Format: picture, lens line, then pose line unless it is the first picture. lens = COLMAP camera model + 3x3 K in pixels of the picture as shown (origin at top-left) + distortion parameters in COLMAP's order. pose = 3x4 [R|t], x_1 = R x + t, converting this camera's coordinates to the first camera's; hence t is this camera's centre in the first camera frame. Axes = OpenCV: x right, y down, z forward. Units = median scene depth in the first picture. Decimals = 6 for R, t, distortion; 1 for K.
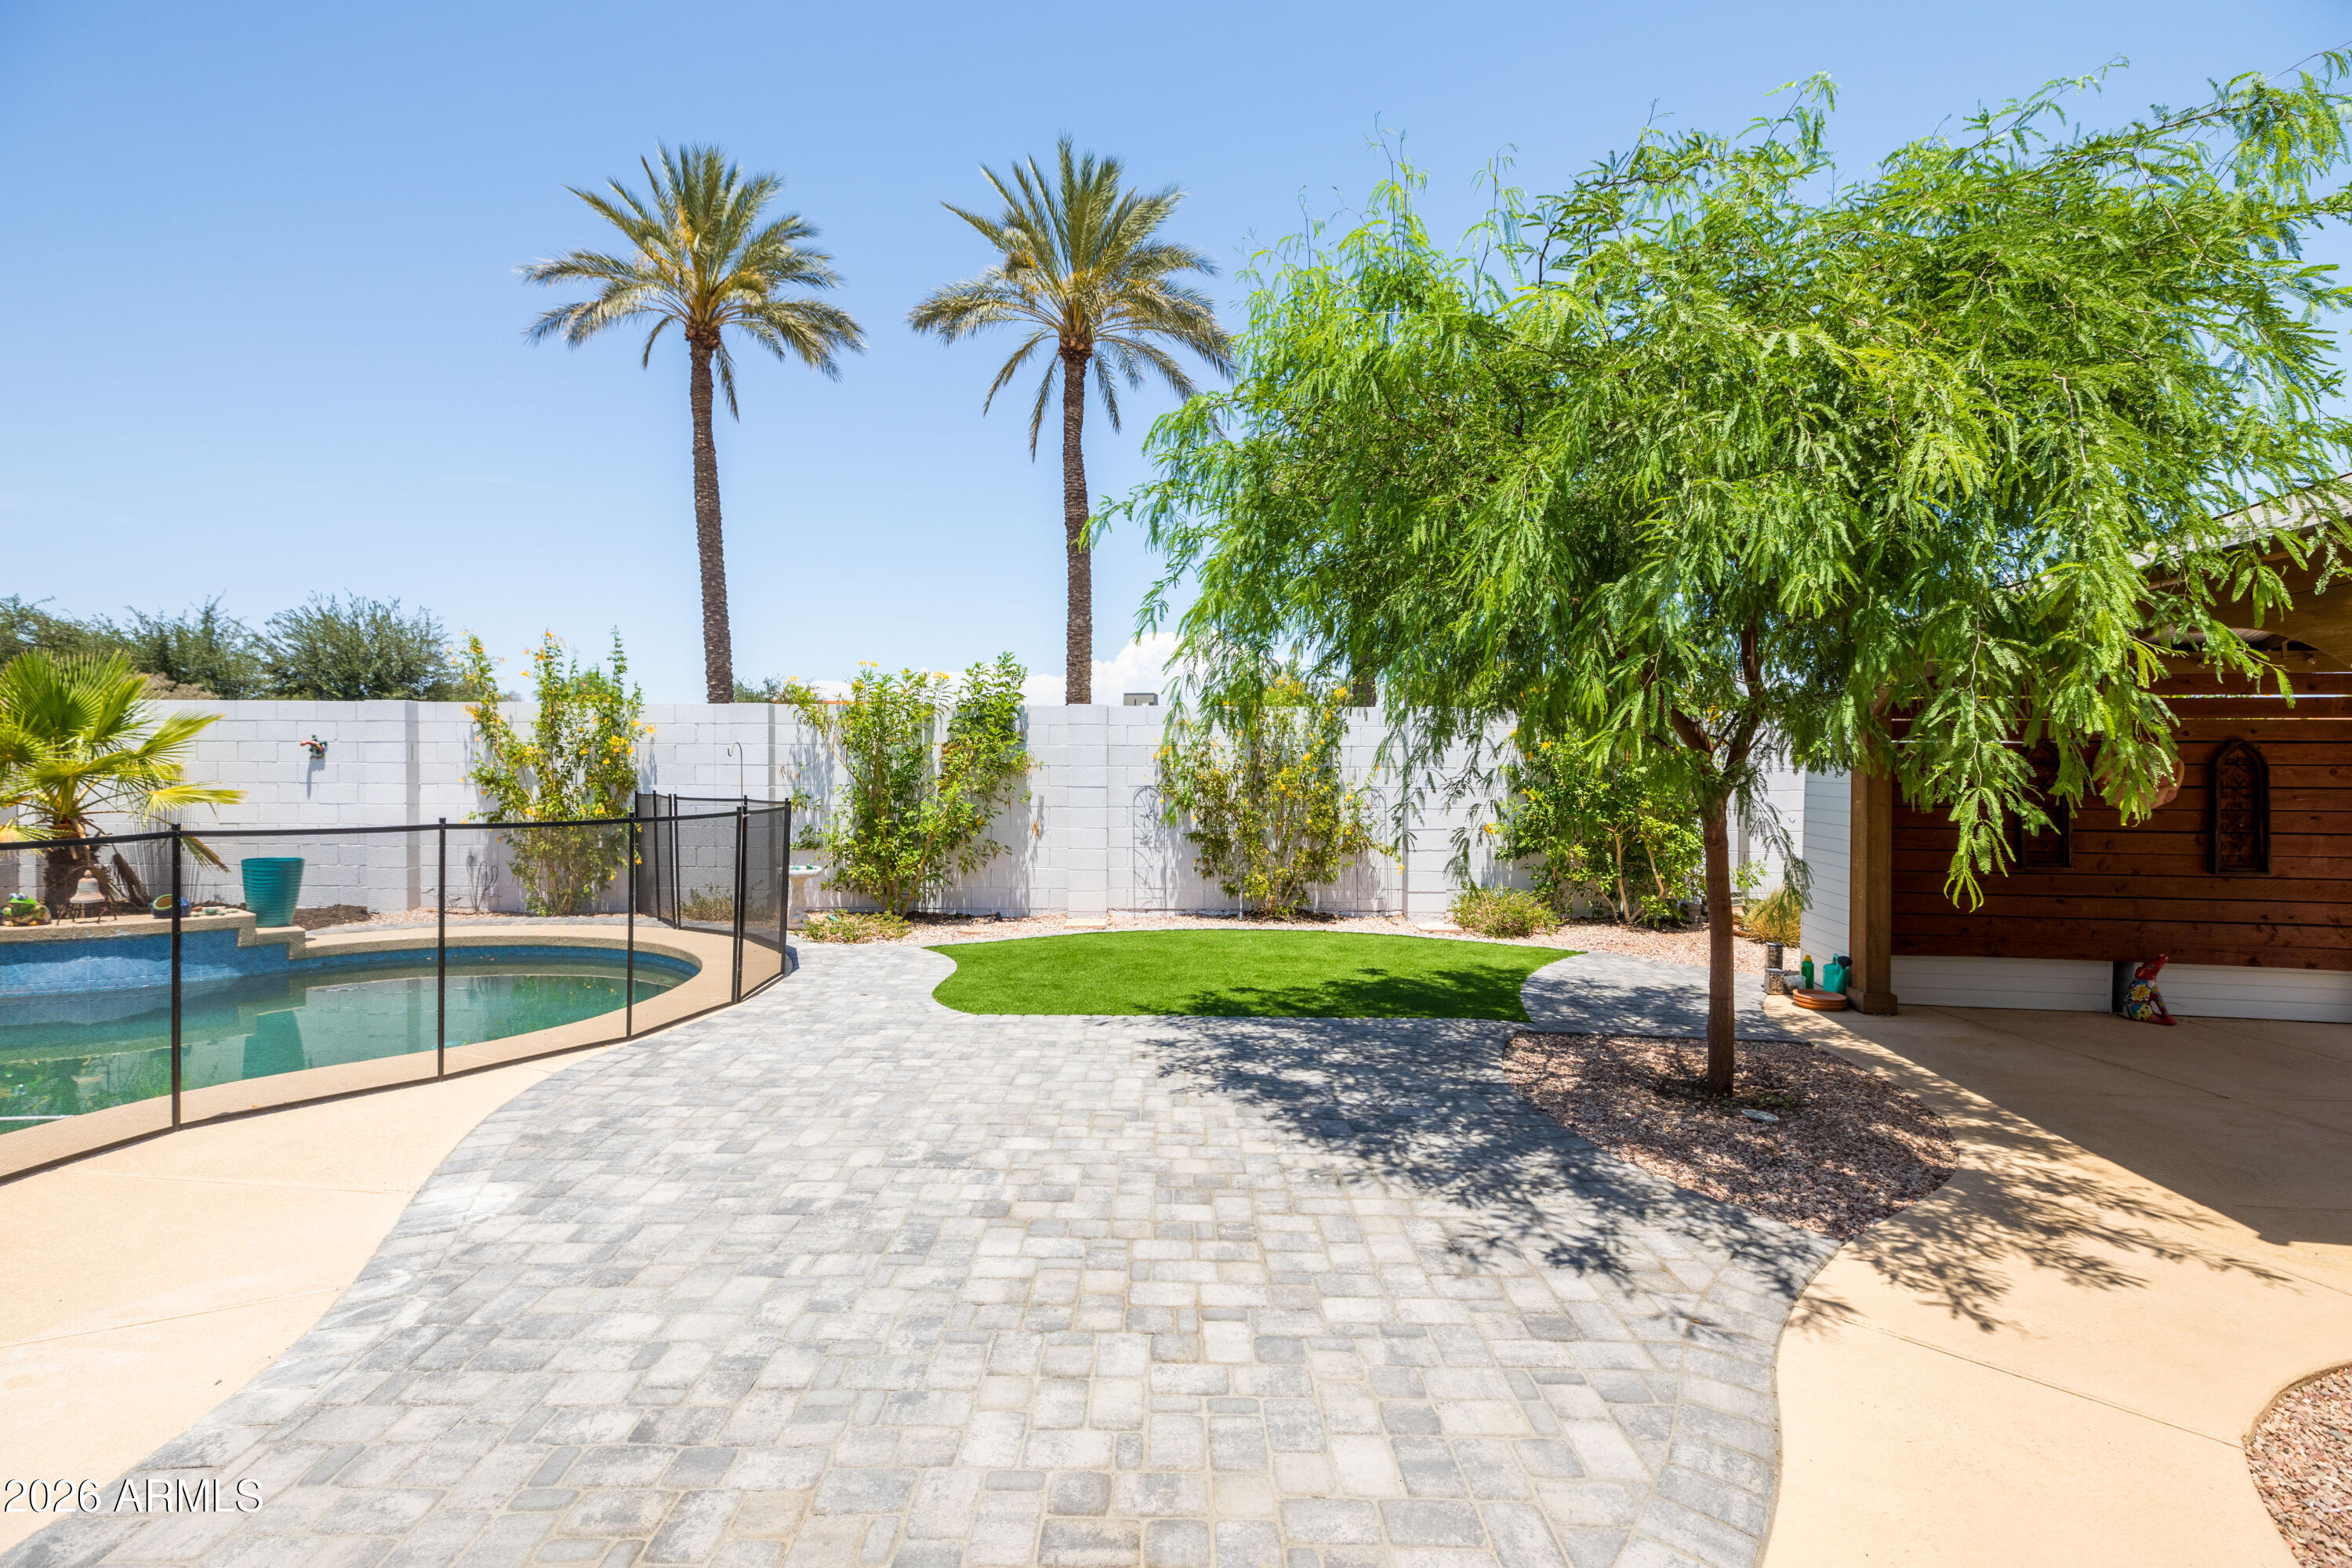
lens RADIAL K [[1047.2, 0, 1161.4], [0, 1047.2, 780.3], [0, 0, 1]] dist [0.003009, 0.000423]
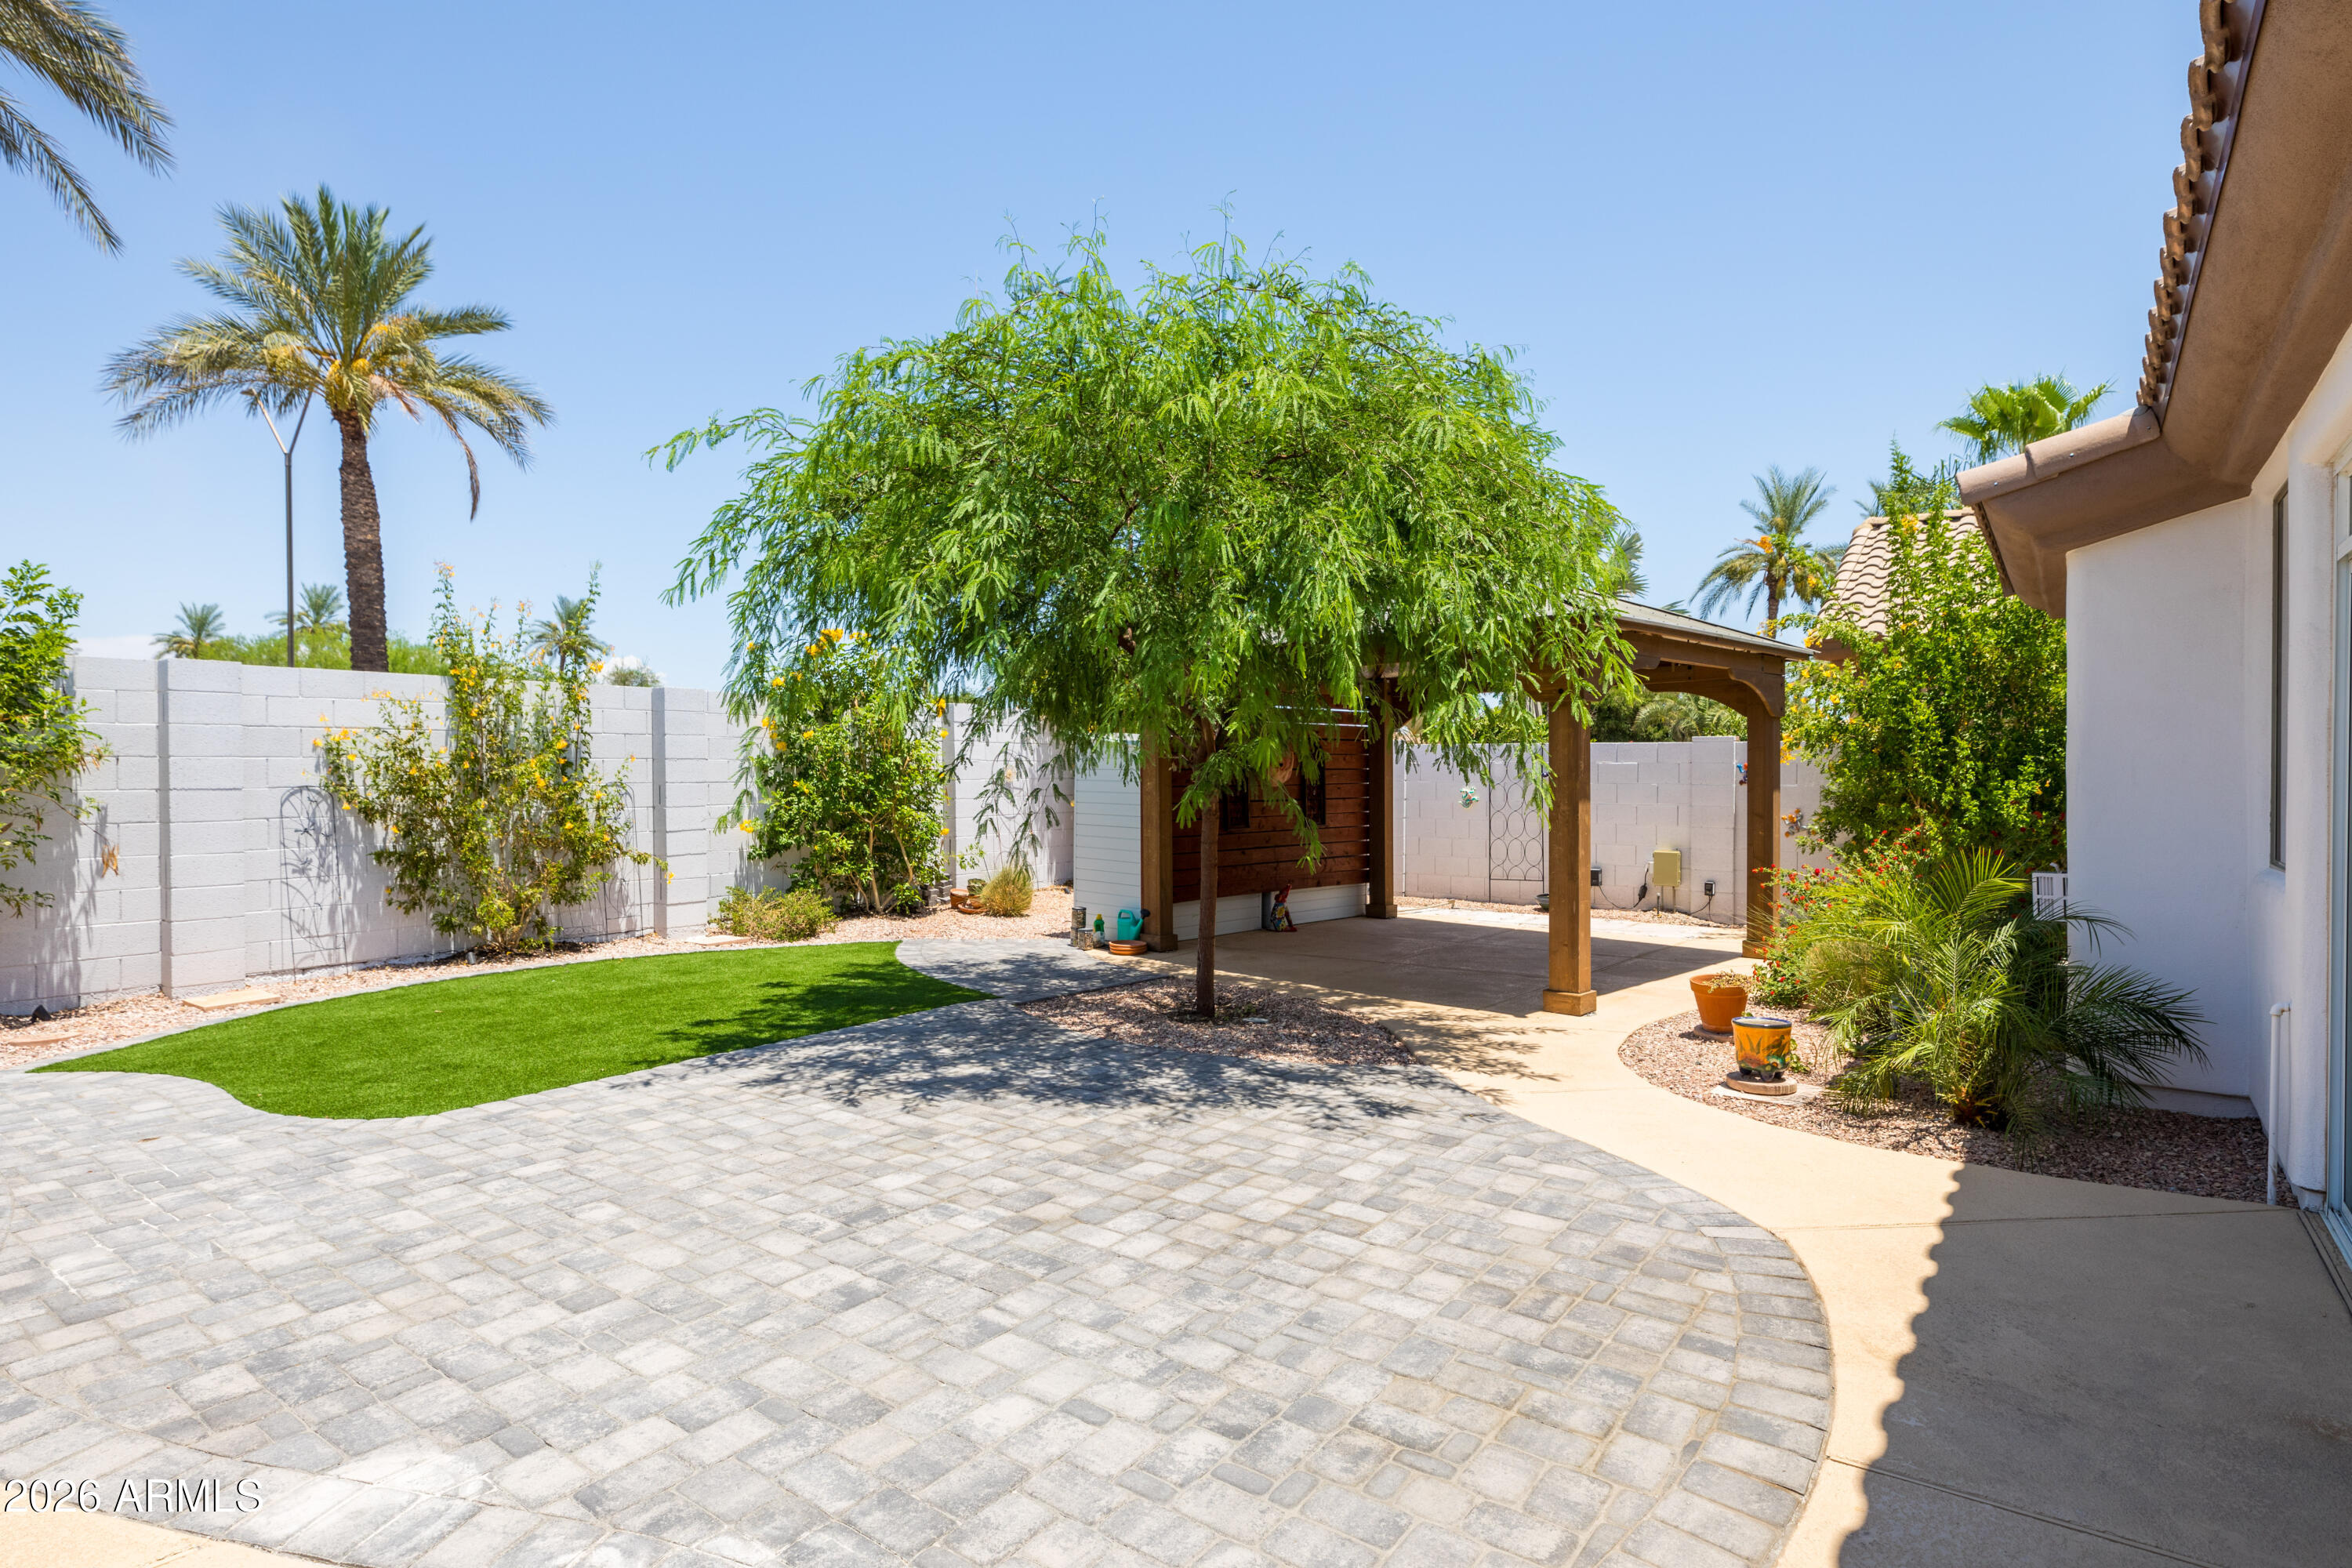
lens RADIAL K [[1217.2, 0, 1160.6], [0, 1217.2, 782.8], [0, 0, 1]] dist [0.000370, -0.000723]
pose [[0.596363, -0.016316, 0.802549, -0.390863], [0.014294, 0.999851, 0.009705, 0.004556], [-0.802588, 0.005684, 0.596507, 0.106216]]
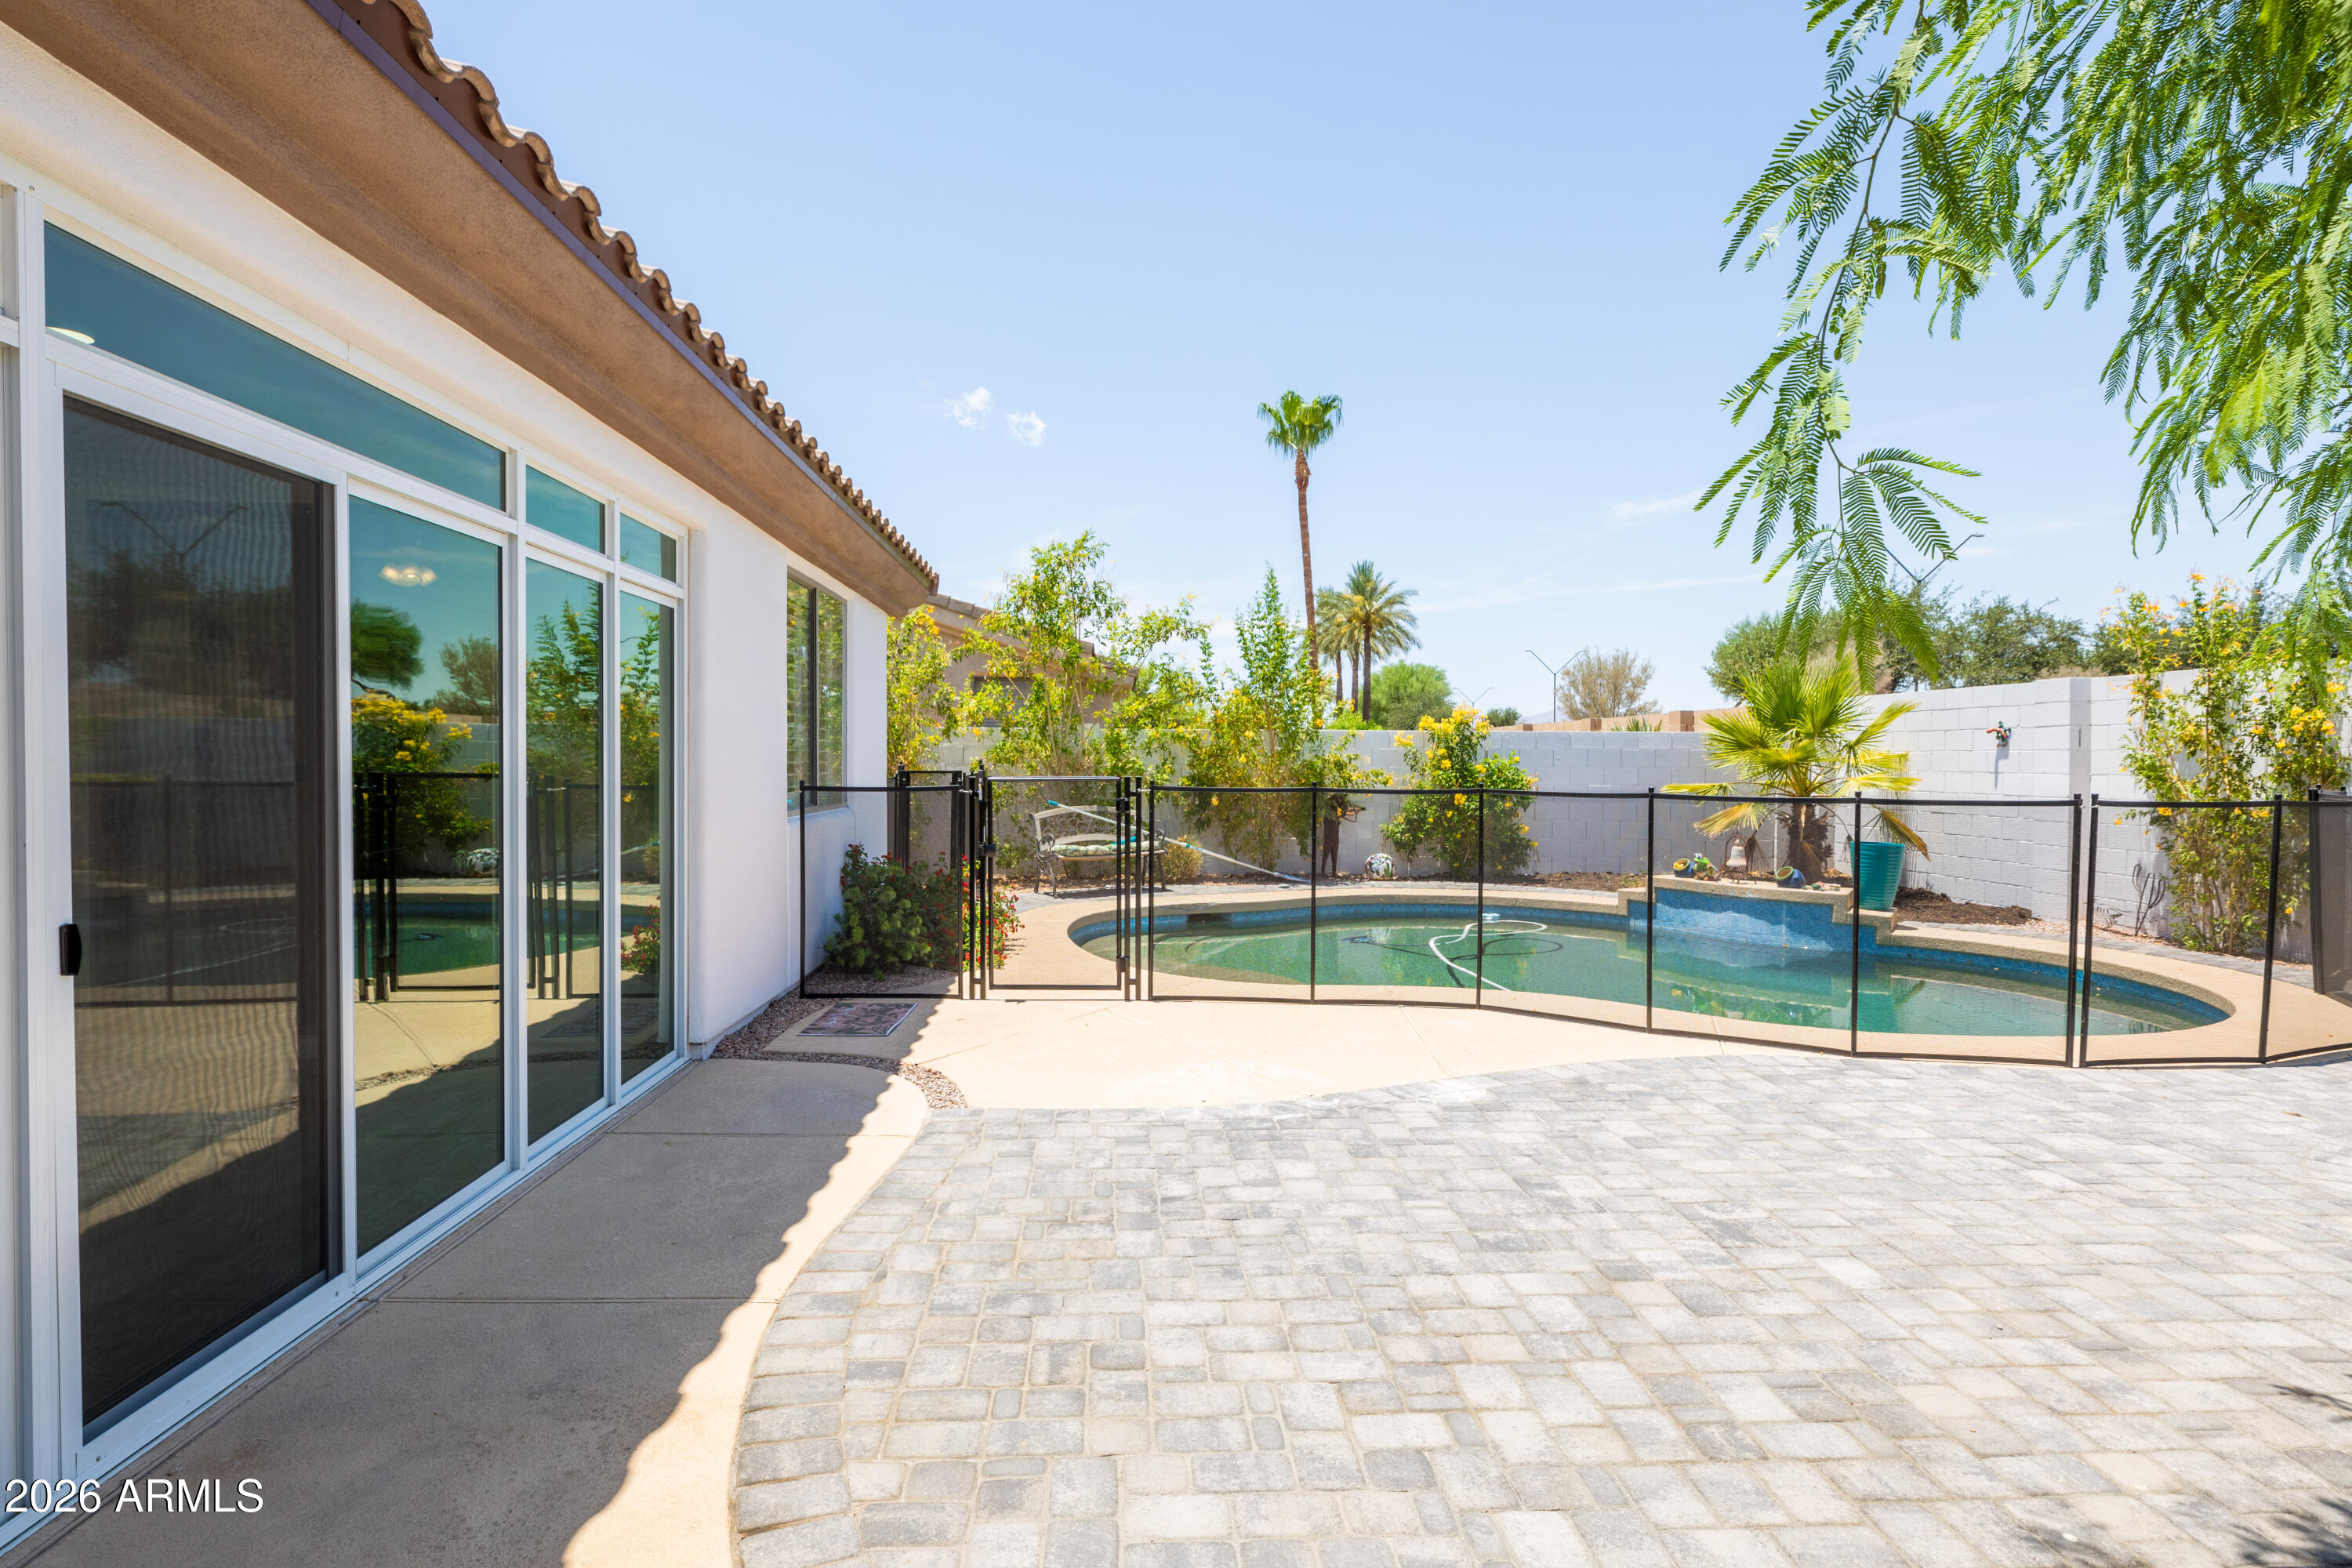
lens RADIAL K [[1235.1, 0, 1156.1], [0, 1235.1, 781.8], [0, 0, 1]] dist [0.000616, 0.000206]
pose [[0.046356, 0.012896, -0.998842, 0.312739], [-0.018217, 0.999761, 0.012062, 0.013523], [0.998759, 0.017637, 0.046580, 0.246722]]
